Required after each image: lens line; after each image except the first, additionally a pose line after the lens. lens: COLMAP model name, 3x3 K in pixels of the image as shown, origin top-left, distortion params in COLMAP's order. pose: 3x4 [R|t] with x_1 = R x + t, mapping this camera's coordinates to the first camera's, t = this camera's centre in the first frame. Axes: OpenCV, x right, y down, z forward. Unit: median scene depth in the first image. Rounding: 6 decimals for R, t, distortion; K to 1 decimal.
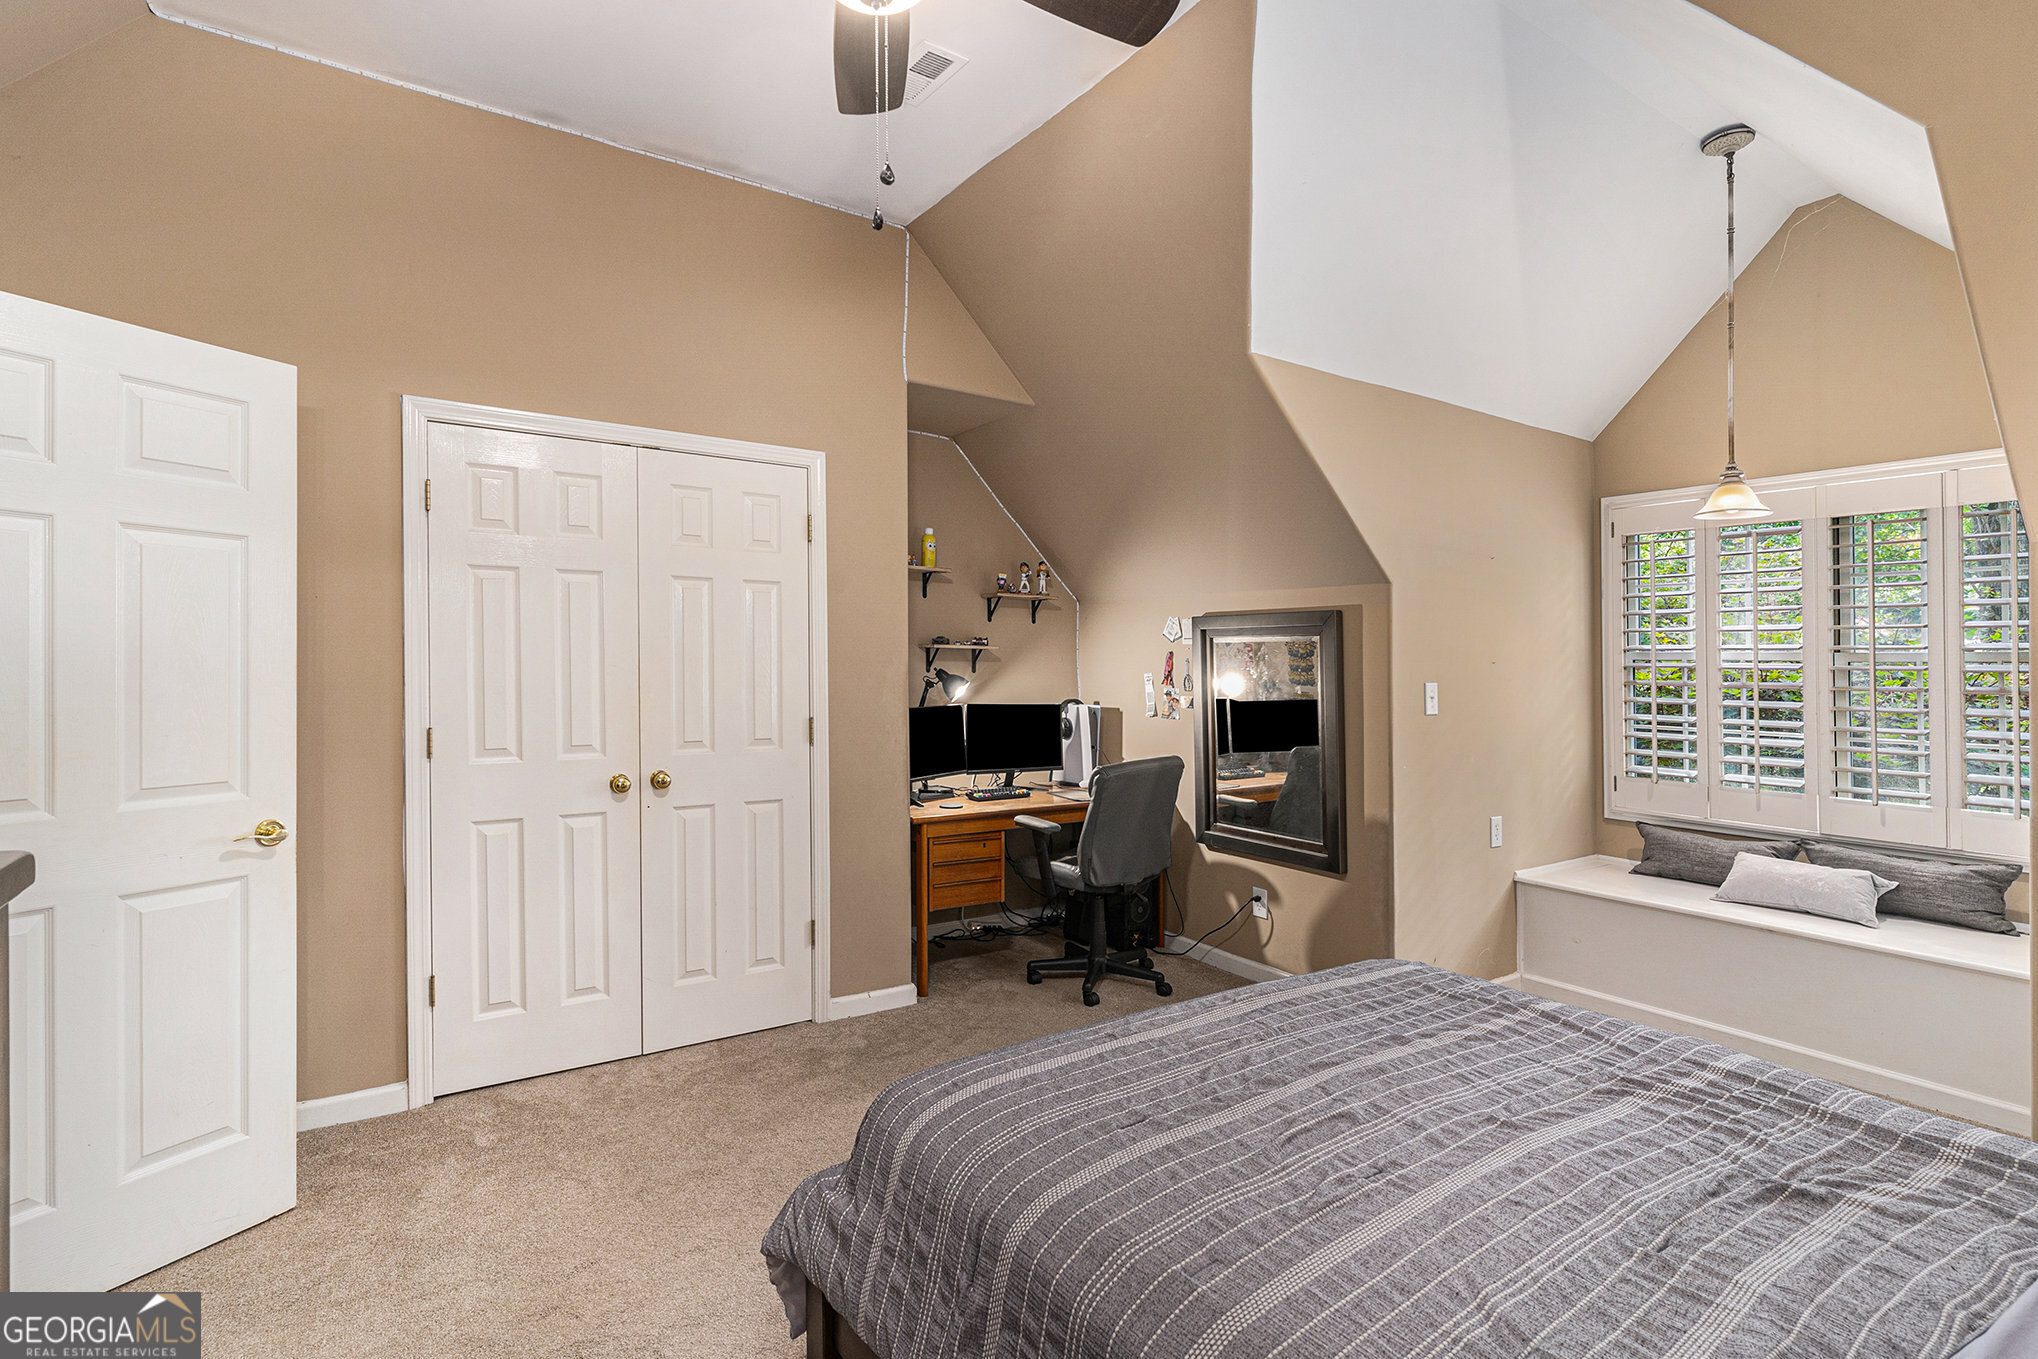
lens RADIAL K [[1130.8, 0, 1067.4], [0, 1130.8, 673.2], [0, 0, 1]] dist [0.001069, 0.000271]
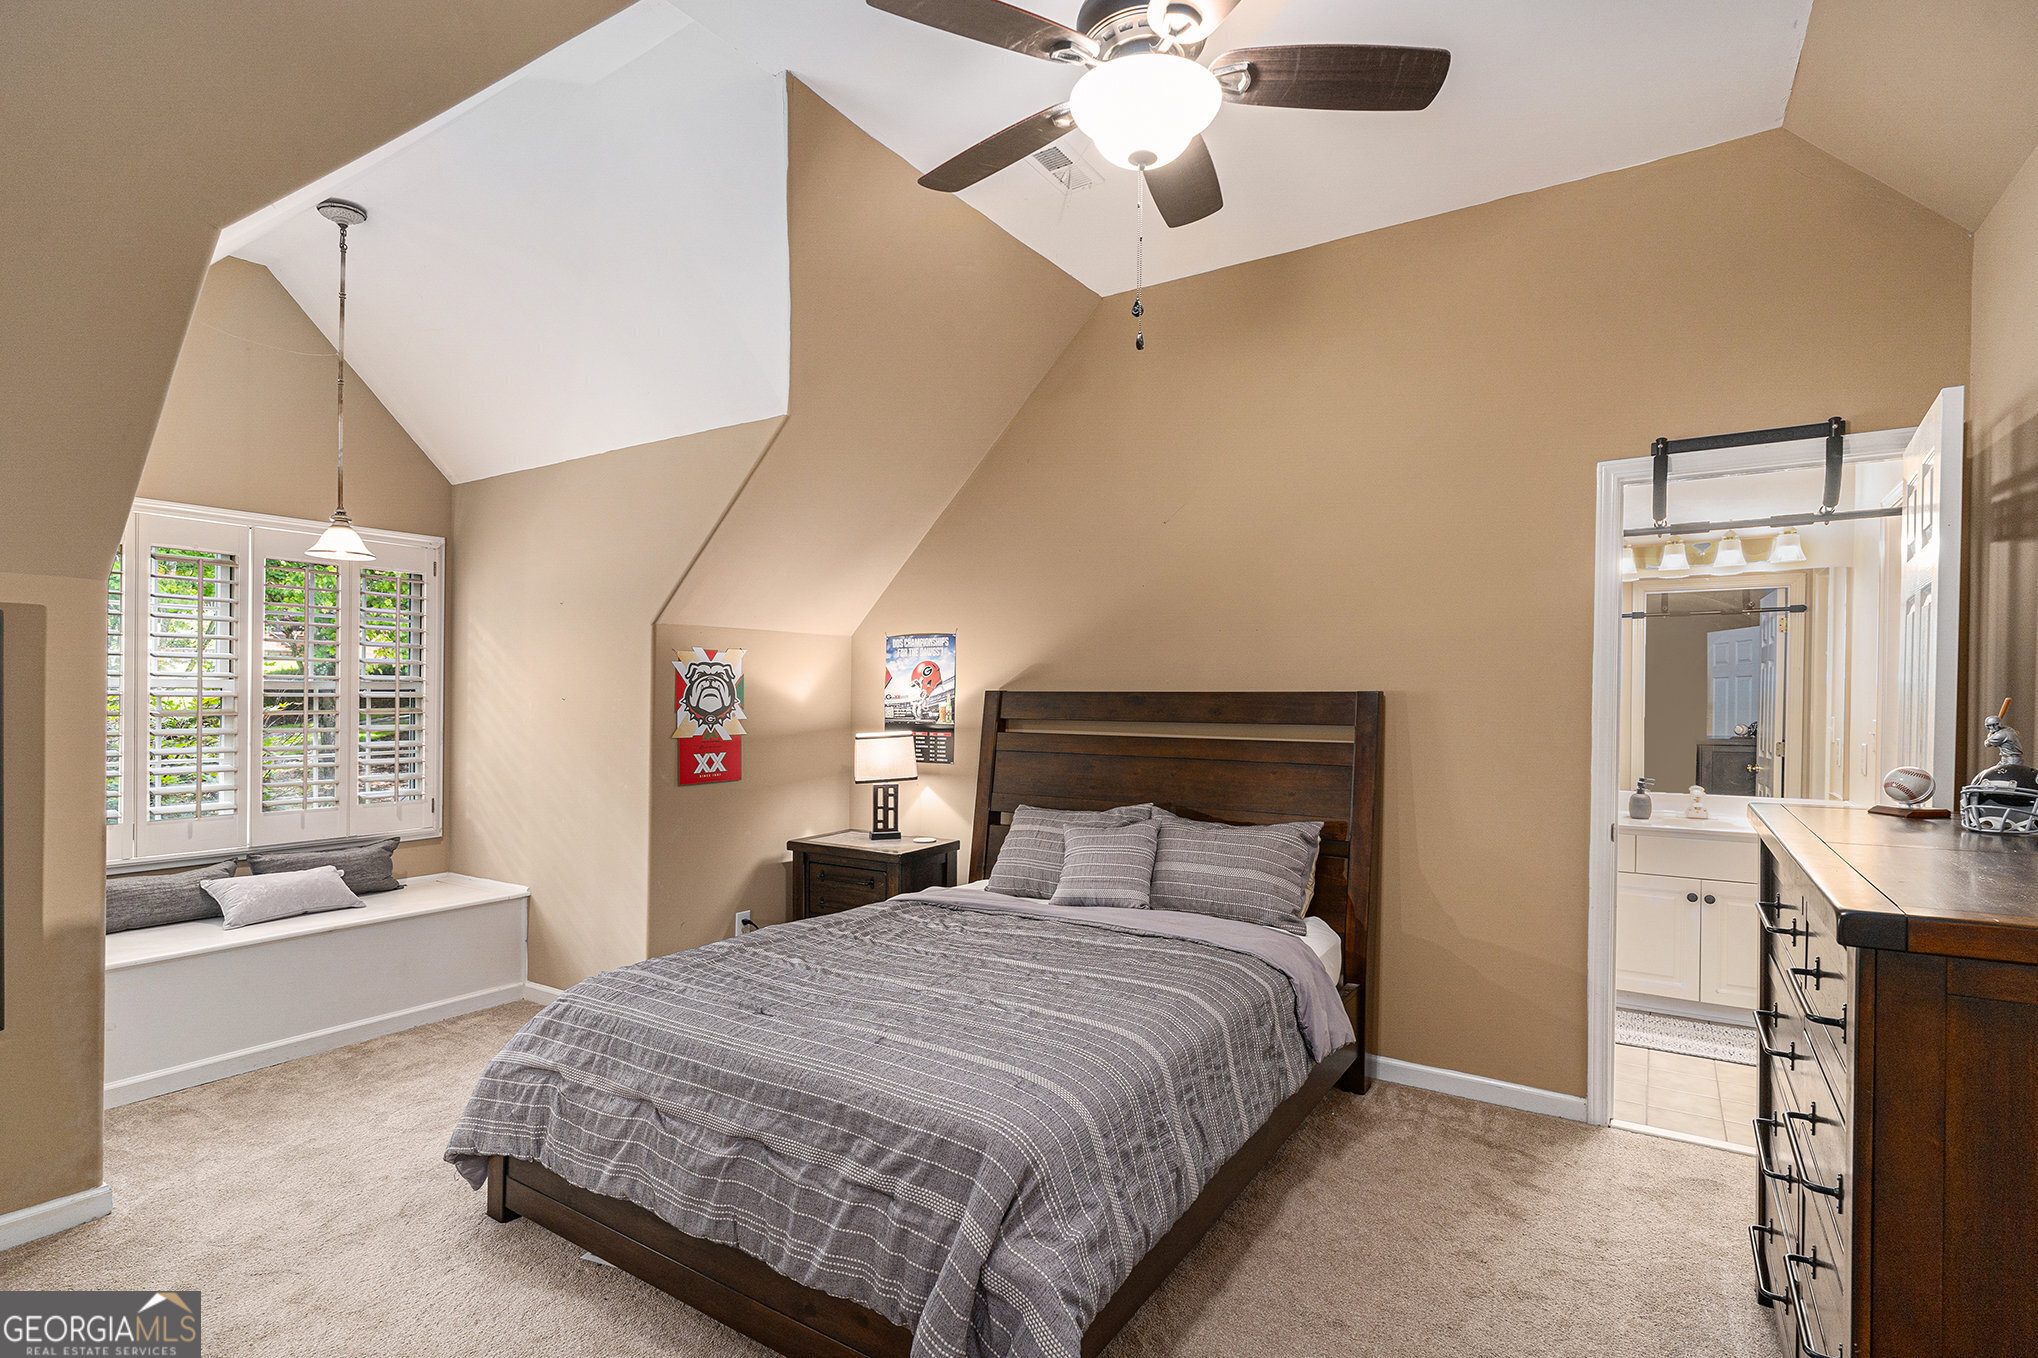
lens RADIAL K [[998.2, 0, 1022.7], [0, 998.2, 700.3], [0, 0, 1]] dist [0.006944, 0.000153]
pose [[-0.421152, -0.016608, 0.906838, -0.573841], [0.000789, 0.999825, 0.018678, -0.018675], [-0.906990, 0.008582, -0.421065, 0.816692]]
